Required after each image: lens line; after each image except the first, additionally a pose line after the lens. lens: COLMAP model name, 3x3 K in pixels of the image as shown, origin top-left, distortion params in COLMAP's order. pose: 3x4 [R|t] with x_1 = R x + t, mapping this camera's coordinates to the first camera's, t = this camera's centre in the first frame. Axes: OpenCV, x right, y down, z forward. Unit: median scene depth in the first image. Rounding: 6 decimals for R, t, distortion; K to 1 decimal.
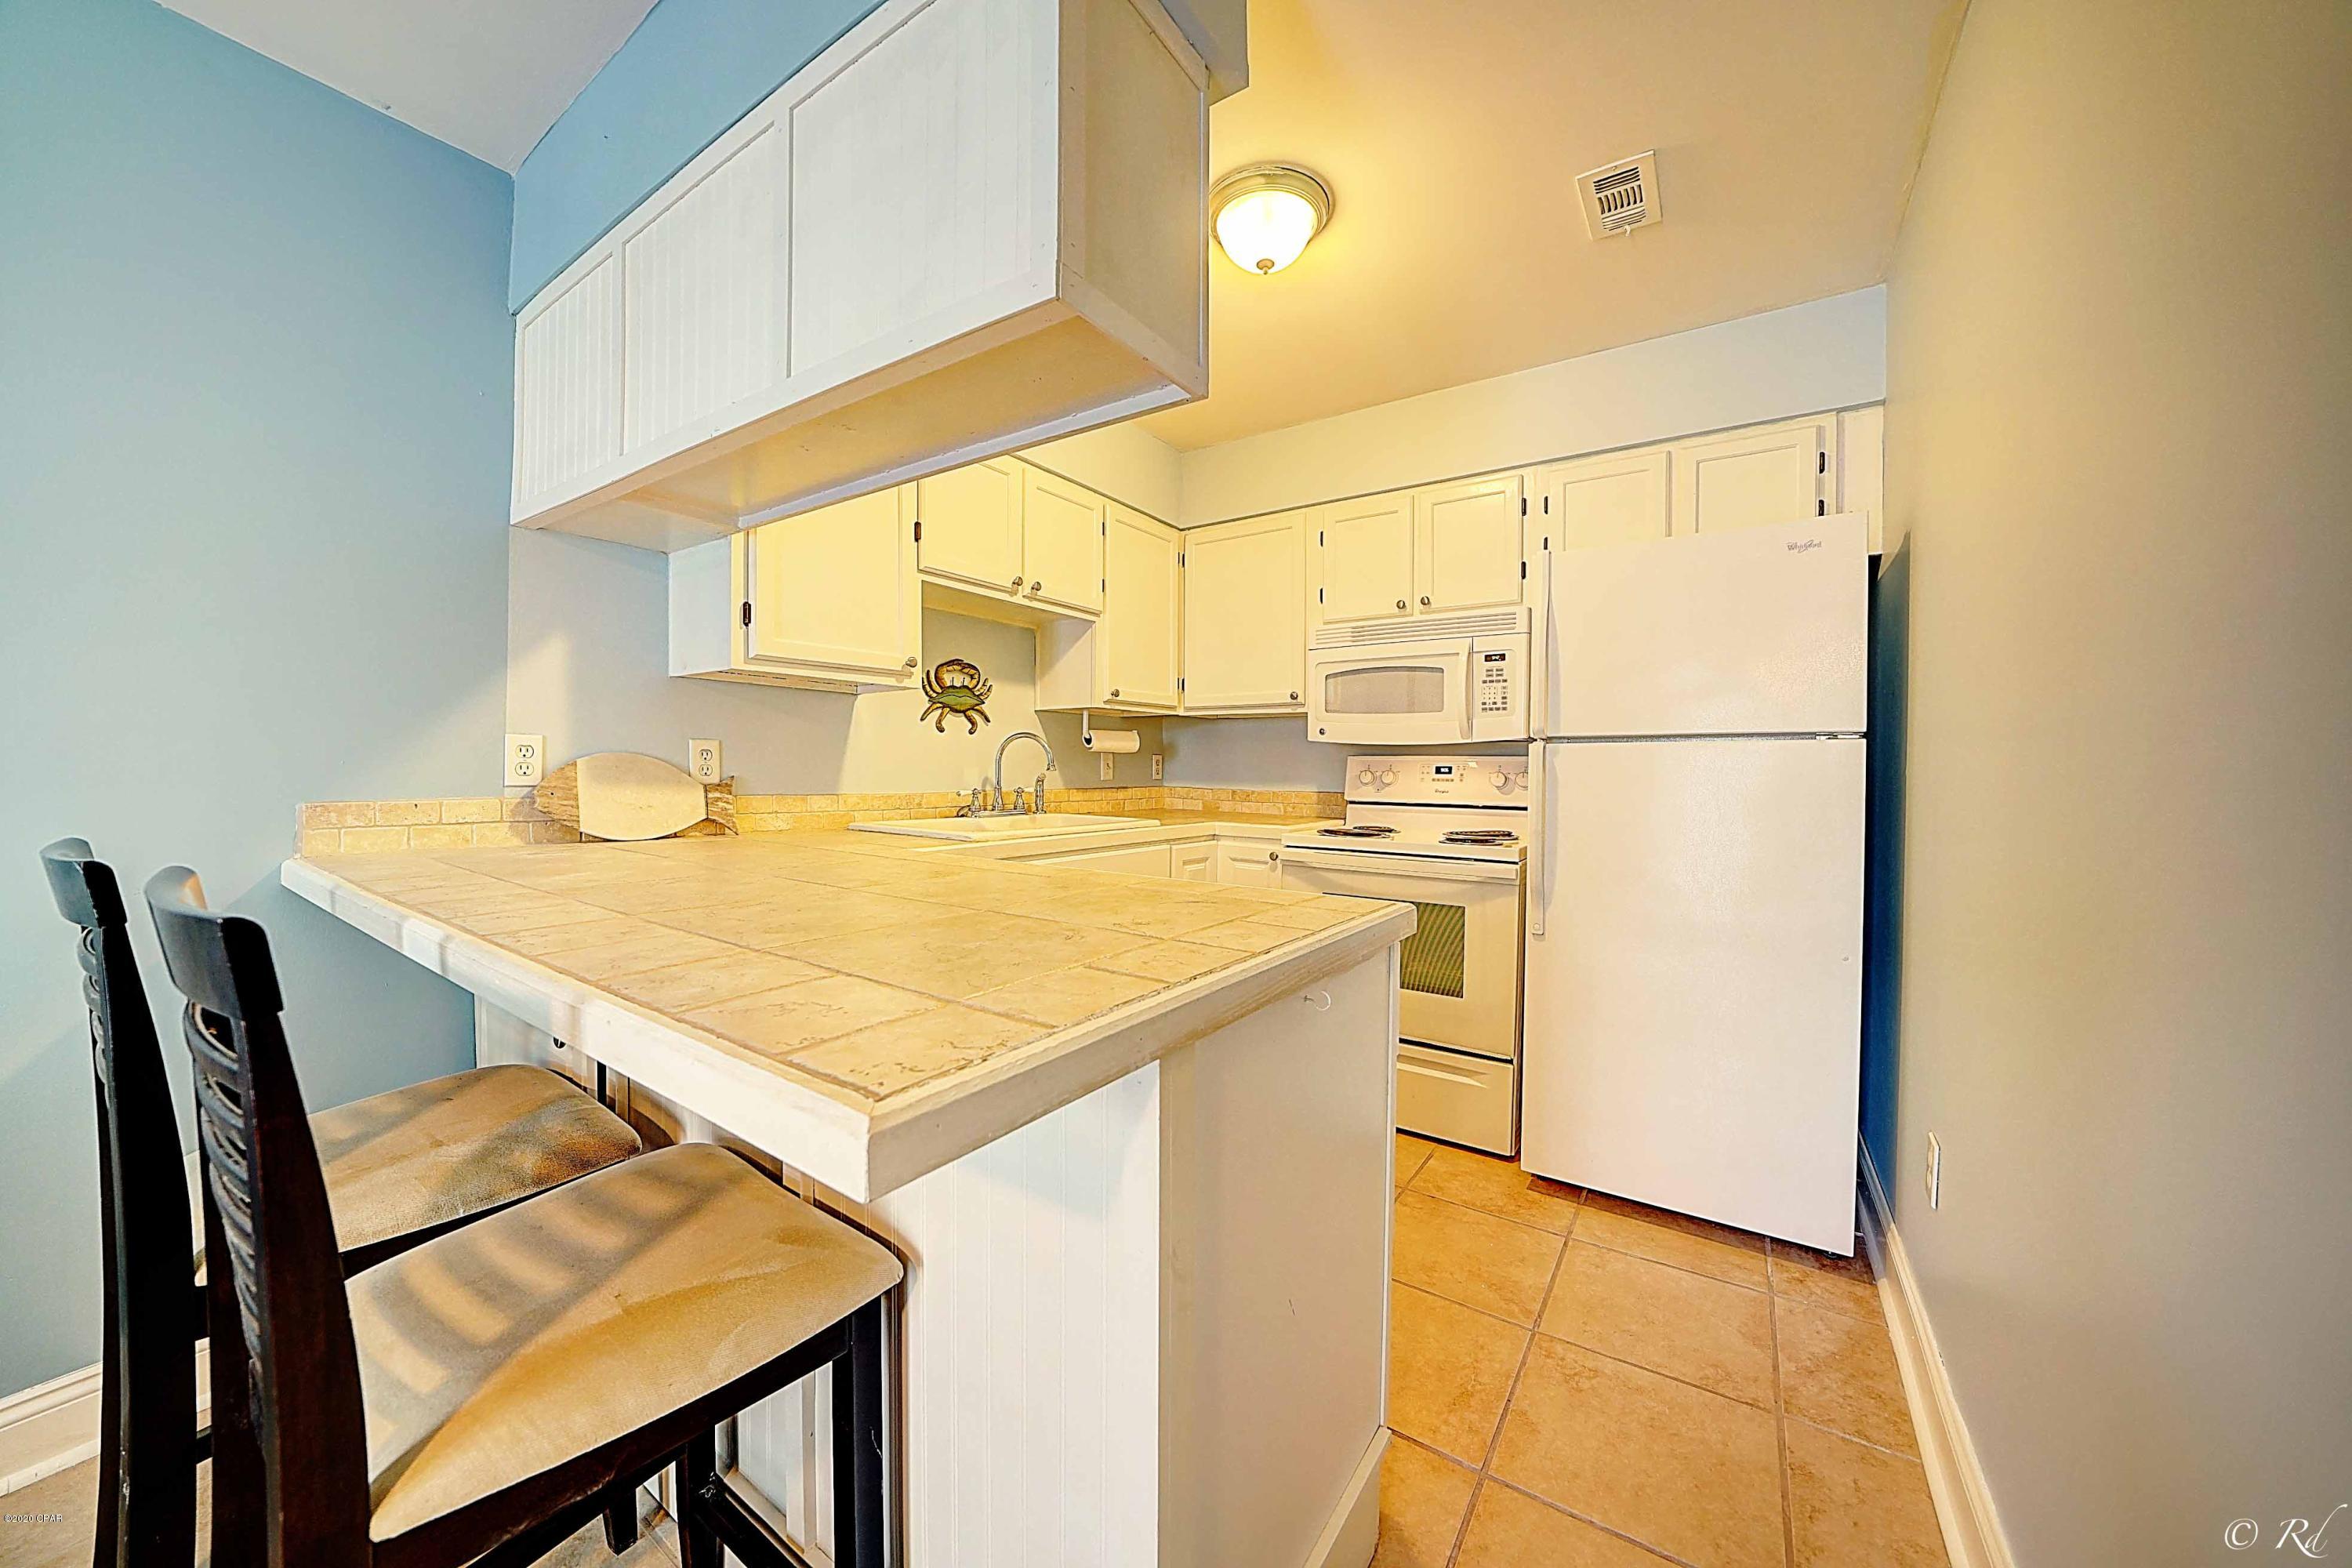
lens RADIAL K [[814.7, 0, 1171.6], [0, 814.7, 788.4], [0, 0, 1]] dist [-0.023678, 0.000139]
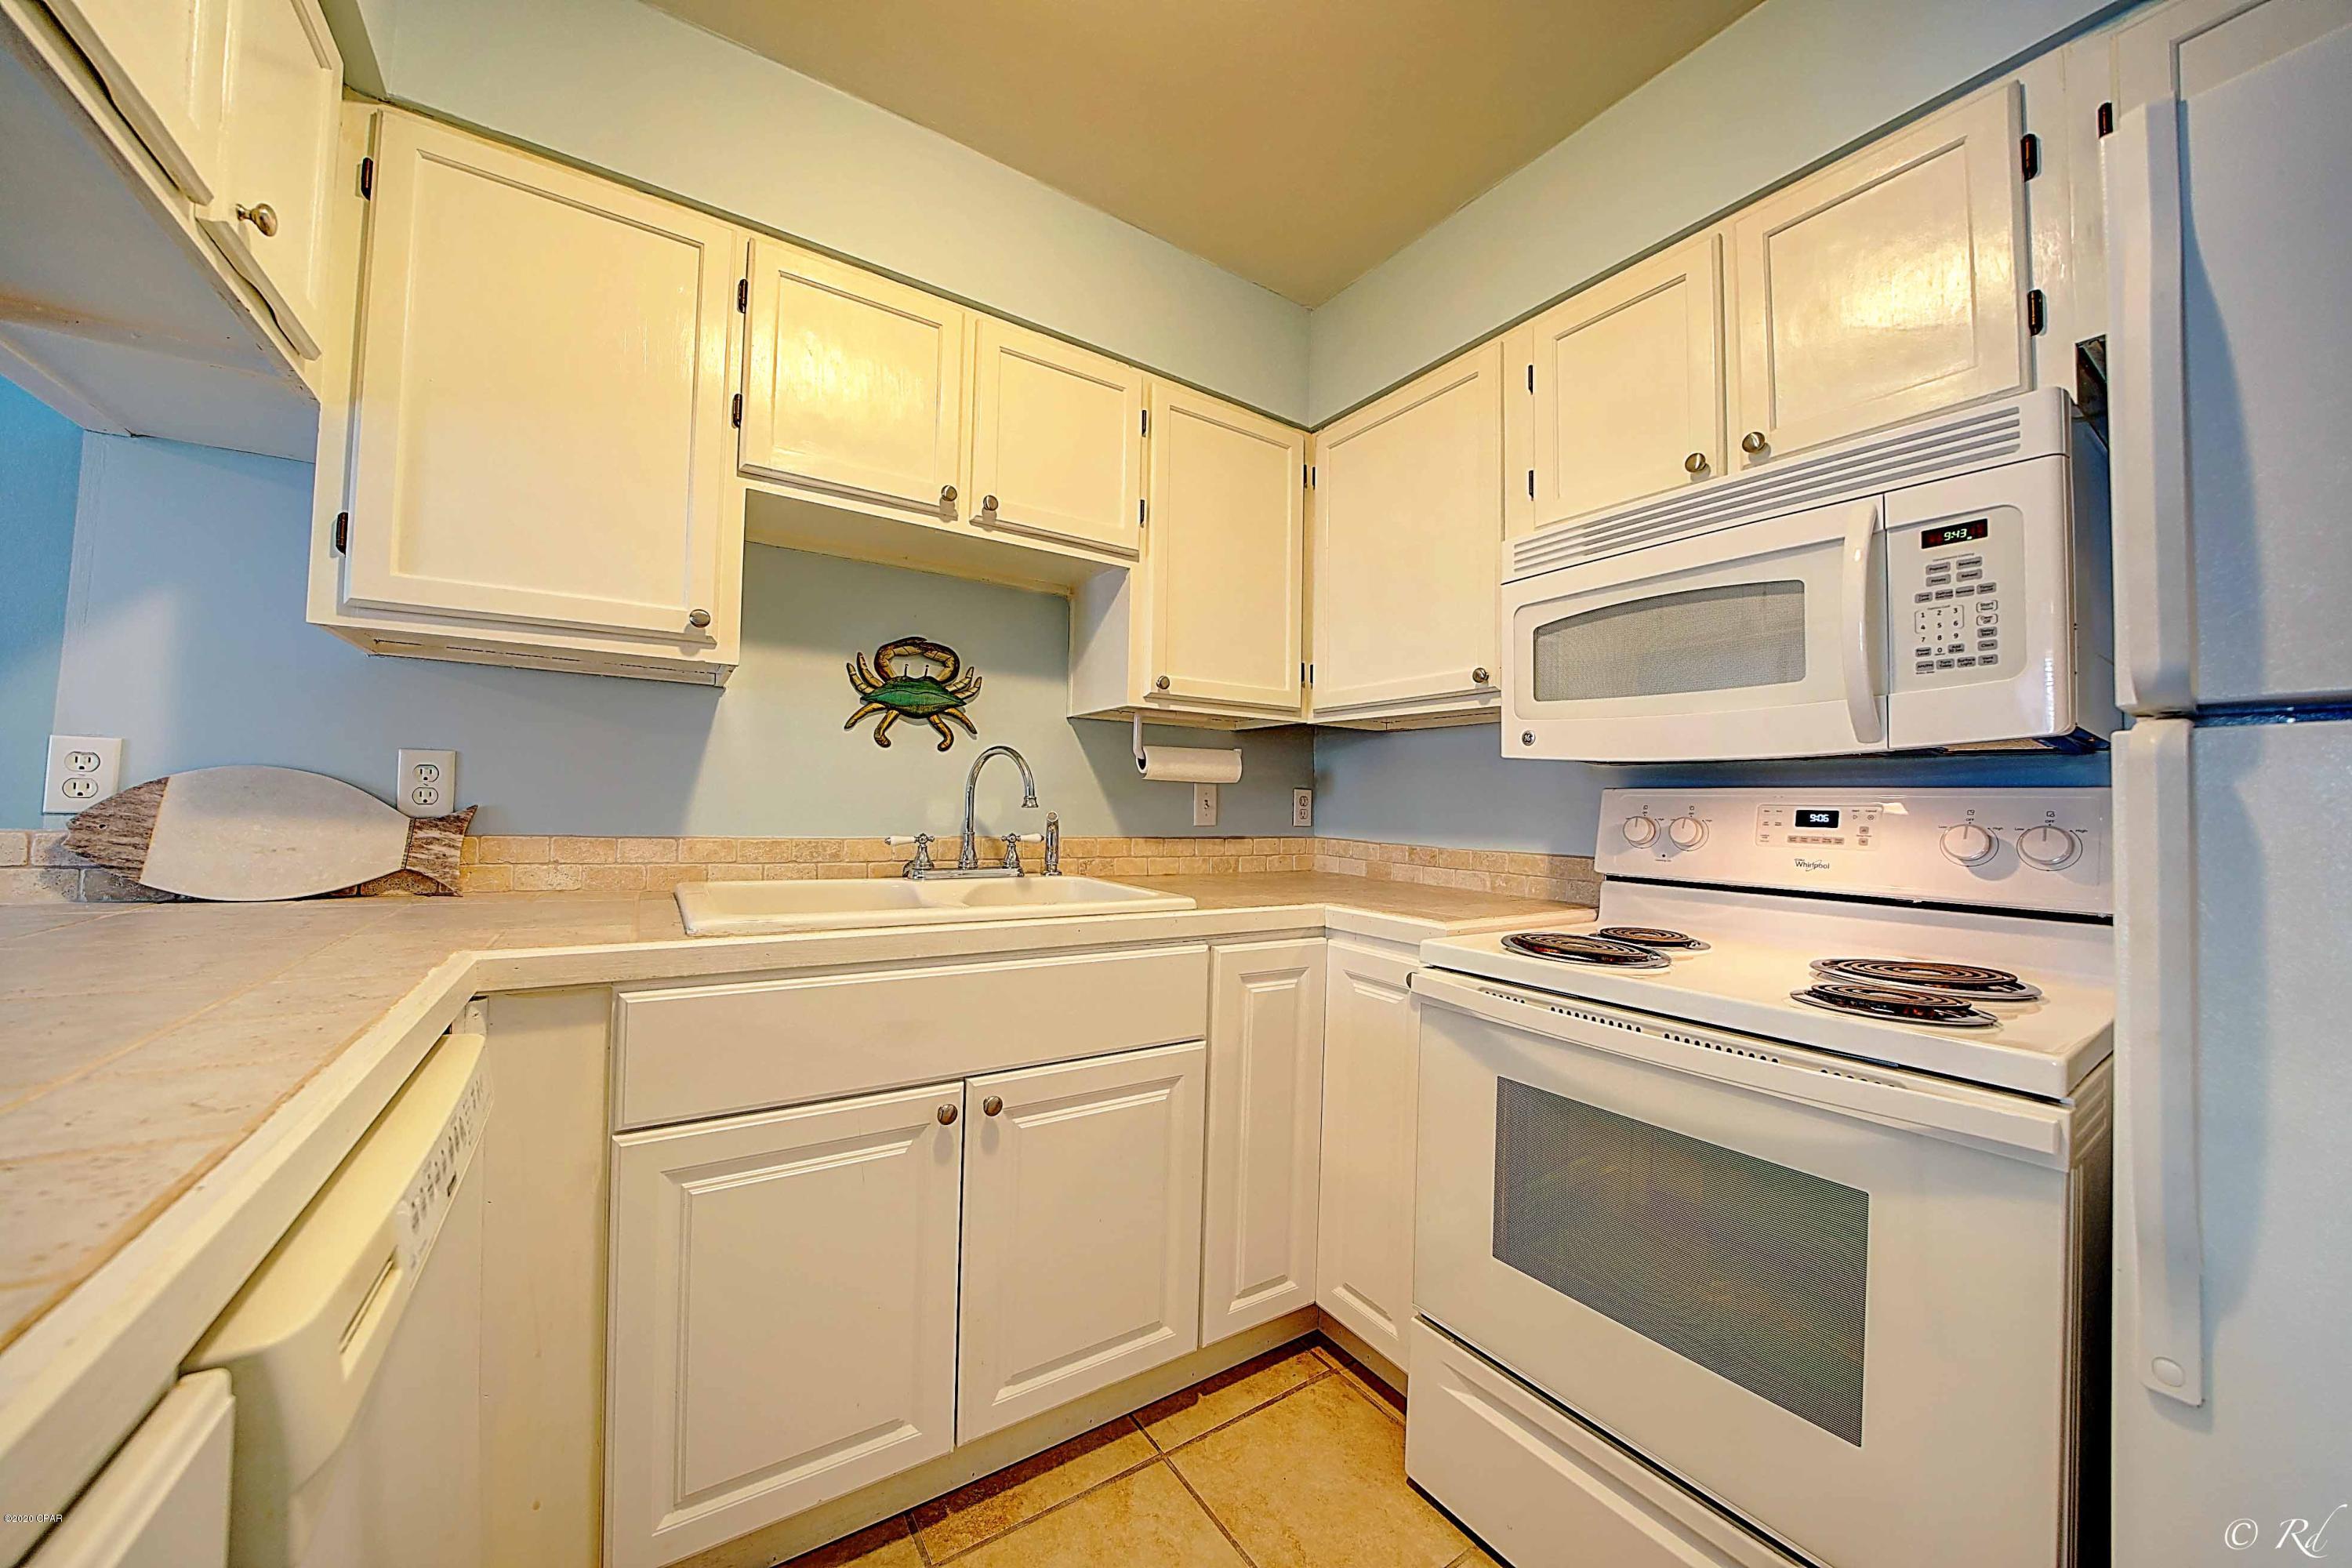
lens RADIAL K [[821.2, 0, 1171.0], [0, 821.2, 781.8], [0, 0, 1]] dist [-0.017396, 0.000230]
pose [[0.928347, 0.001149, -0.371714, 0.173076], [-0.024355, 0.998035, -0.057739, -0.007905], [0.370917, 0.062655, 0.926550, 0.455213]]
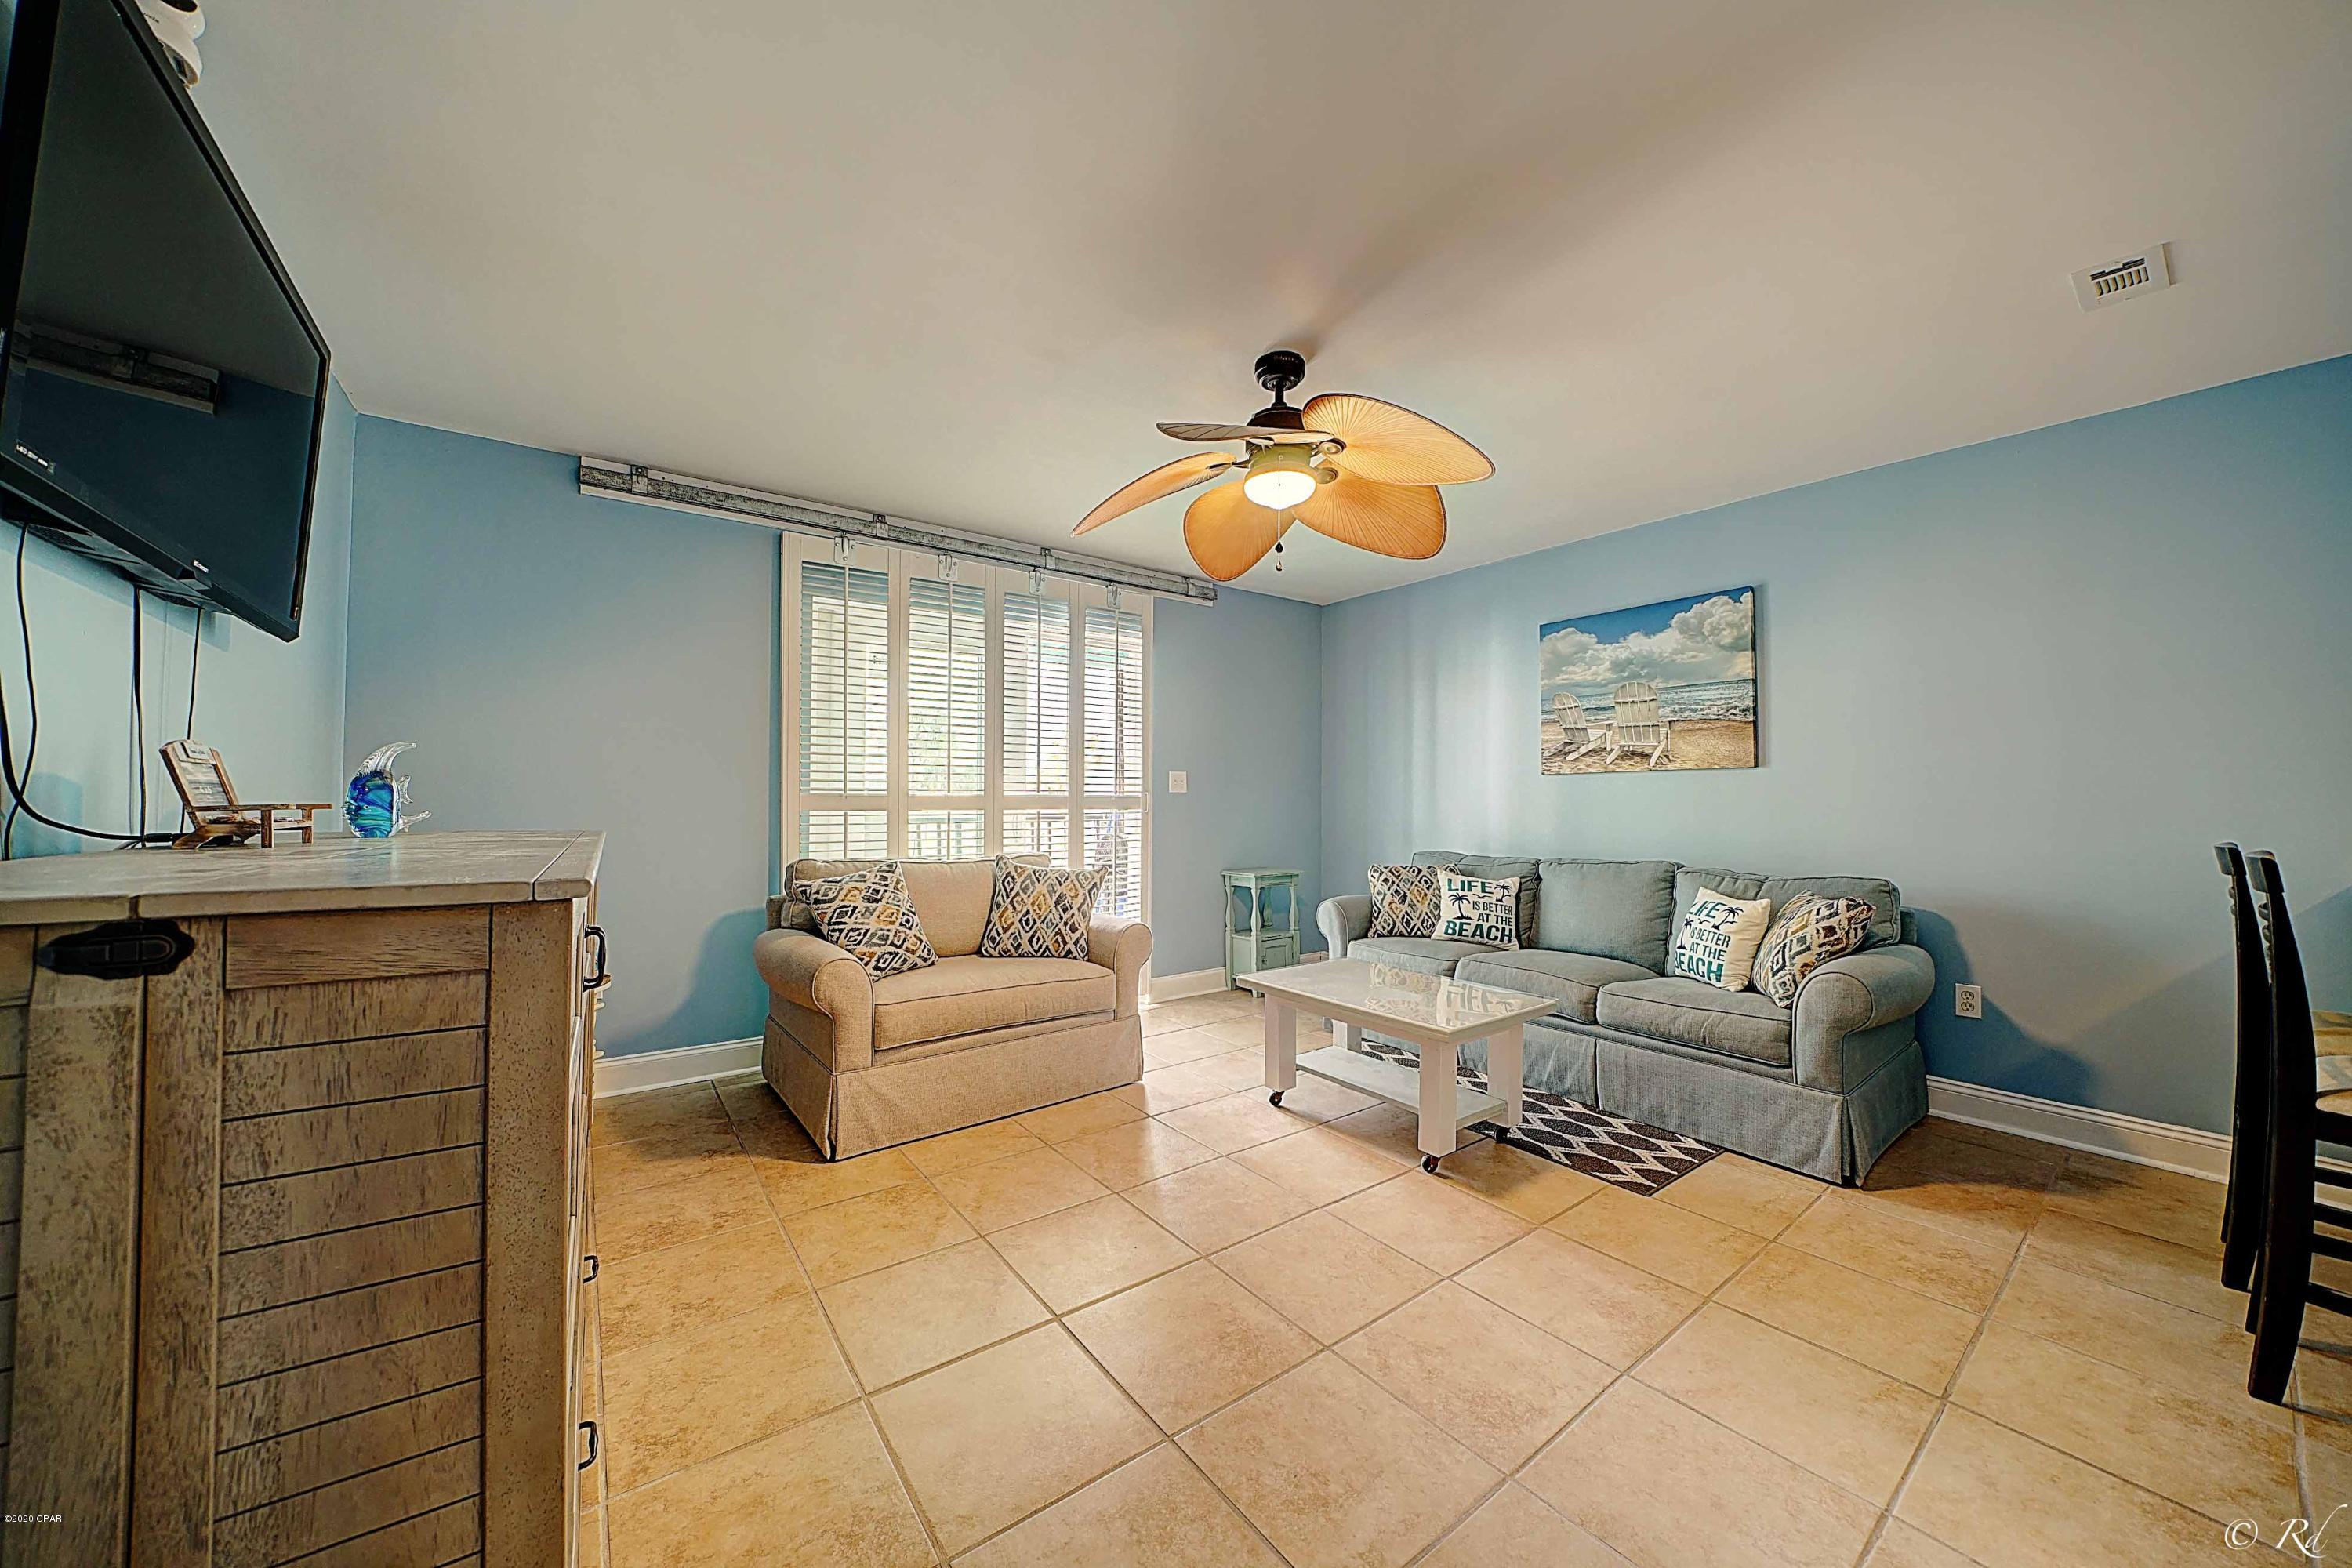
lens RADIAL K [[821.7, 0, 1178.2], [0, 821.7, 793.1], [0, 0, 1]] dist [-0.036009, 0.006324]
pose [[-0.327608, -0.013947, -0.944711, 0.528024], [-0.033436, 0.999436, -0.003160, 0.010896], [0.944222, 0.030553, -0.327890, -0.345304]]
